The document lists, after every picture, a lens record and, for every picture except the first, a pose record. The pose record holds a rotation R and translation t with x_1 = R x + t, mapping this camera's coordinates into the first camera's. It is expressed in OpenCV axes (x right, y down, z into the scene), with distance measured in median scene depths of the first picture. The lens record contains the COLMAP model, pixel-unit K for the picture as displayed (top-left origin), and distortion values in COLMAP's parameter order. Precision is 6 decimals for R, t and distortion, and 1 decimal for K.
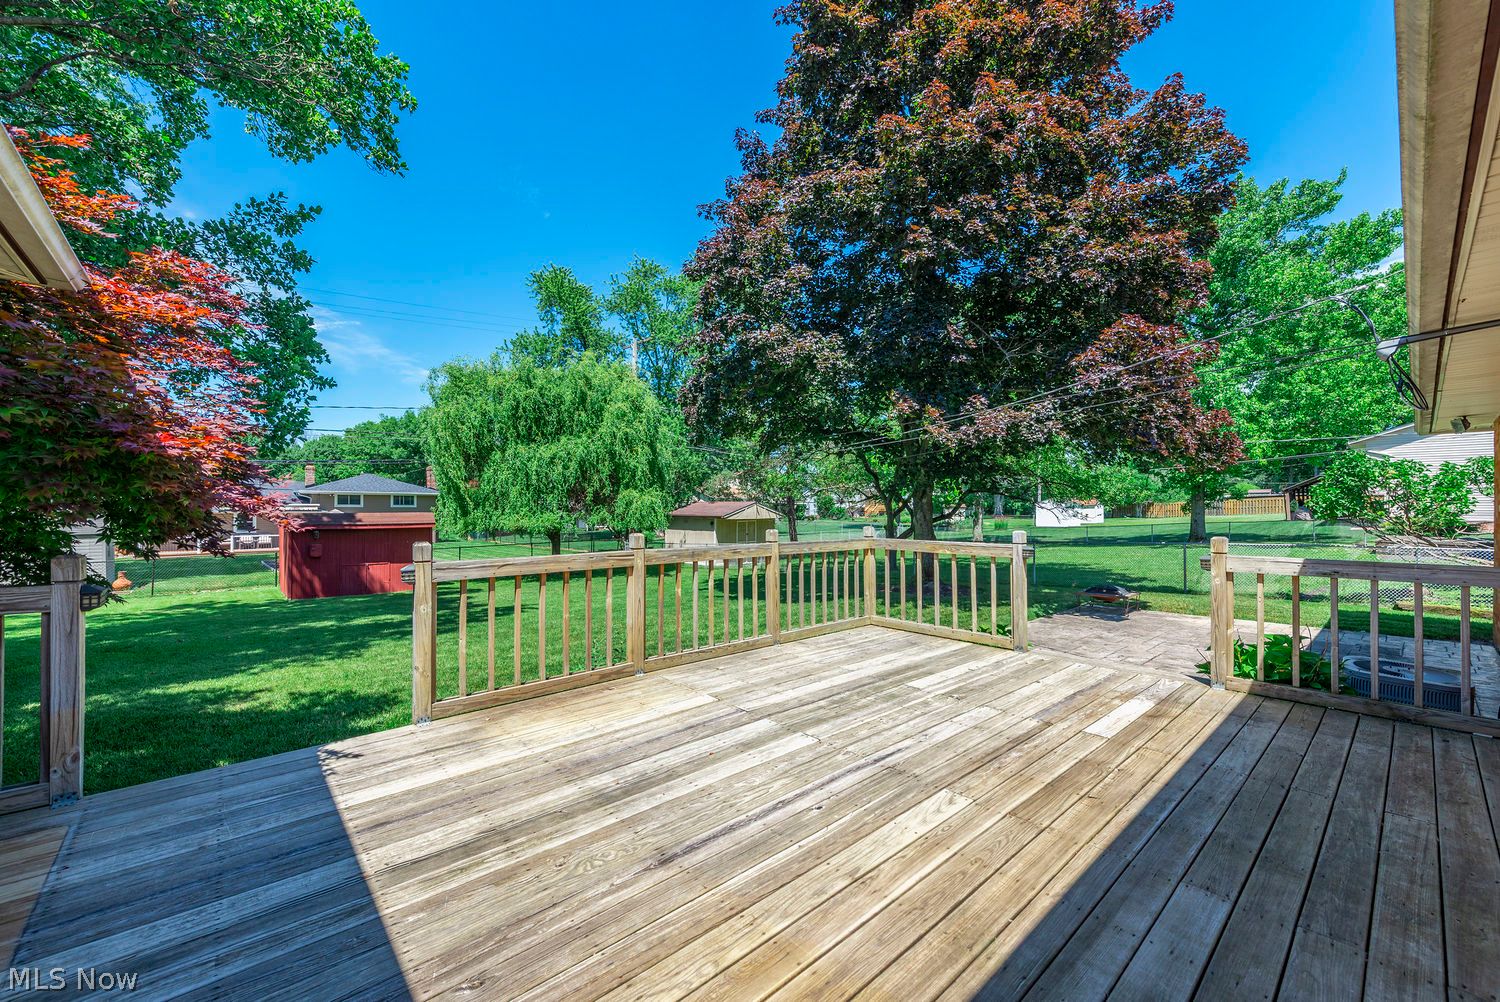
lens RADIAL K [[588.8, 0, 749.2], [0, 588.8, 504.1], [0, 0, 1]] dist [0.012018, -0.000306]
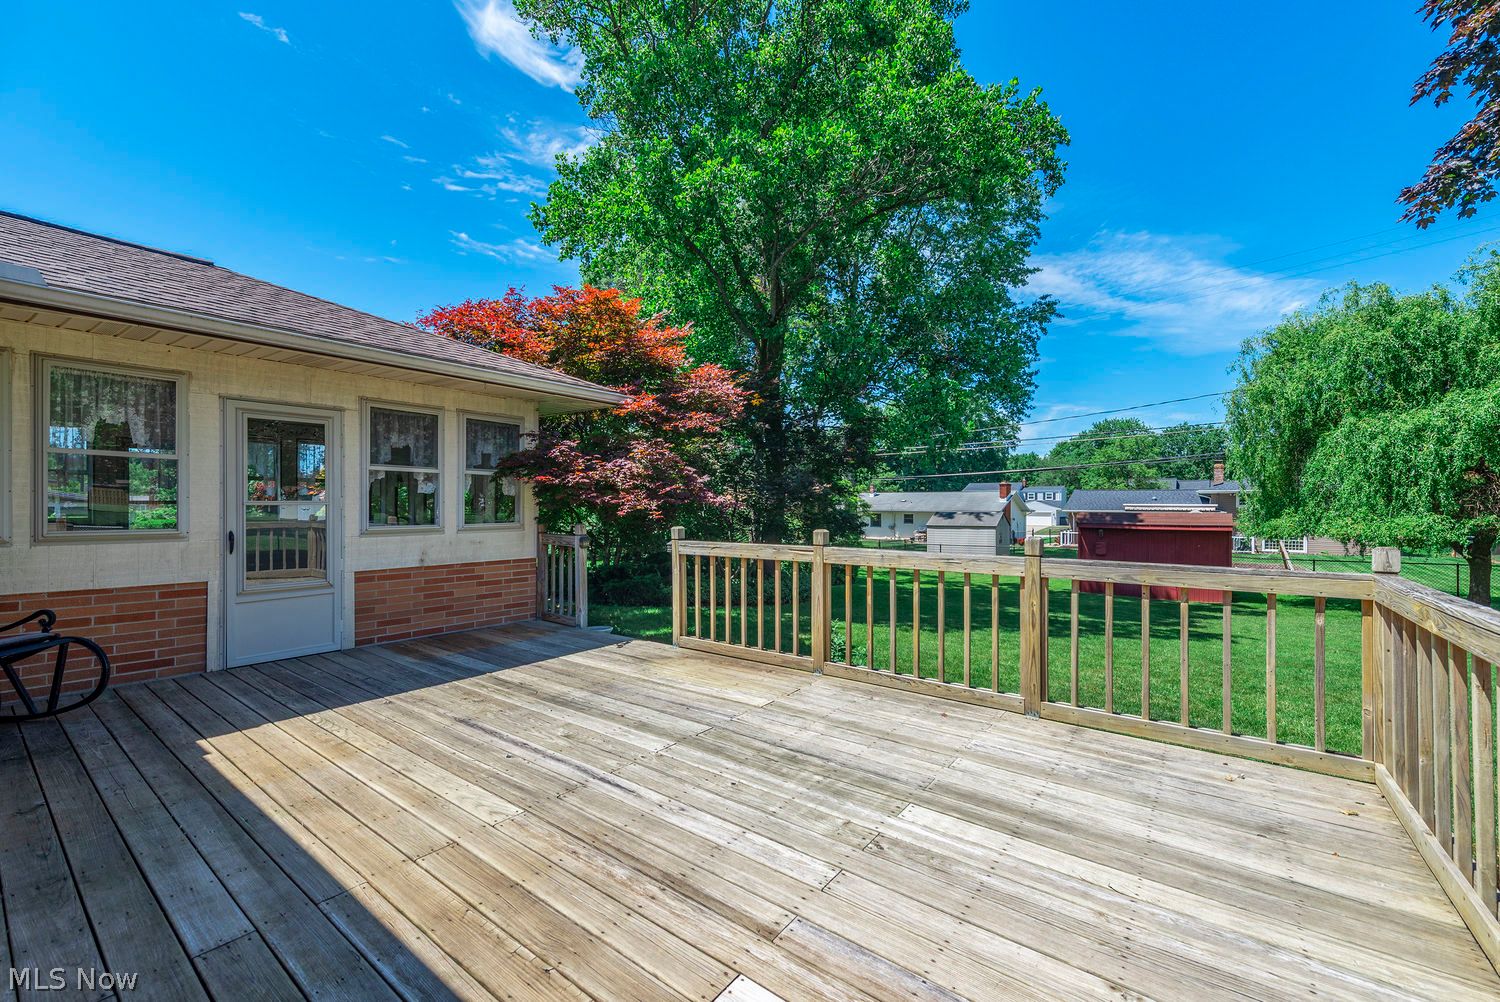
lens RADIAL K [[613.4, 0, 748.8], [0, 613.4, 497.5], [0, 0, 1]] dist [0.010052, -0.000895]
pose [[0.190140, -0.014655, -0.981648, 1.035598], [0.002526, 0.999893, -0.014439, 0.014548], [0.981754, 0.000266, 0.190157, 0.905499]]
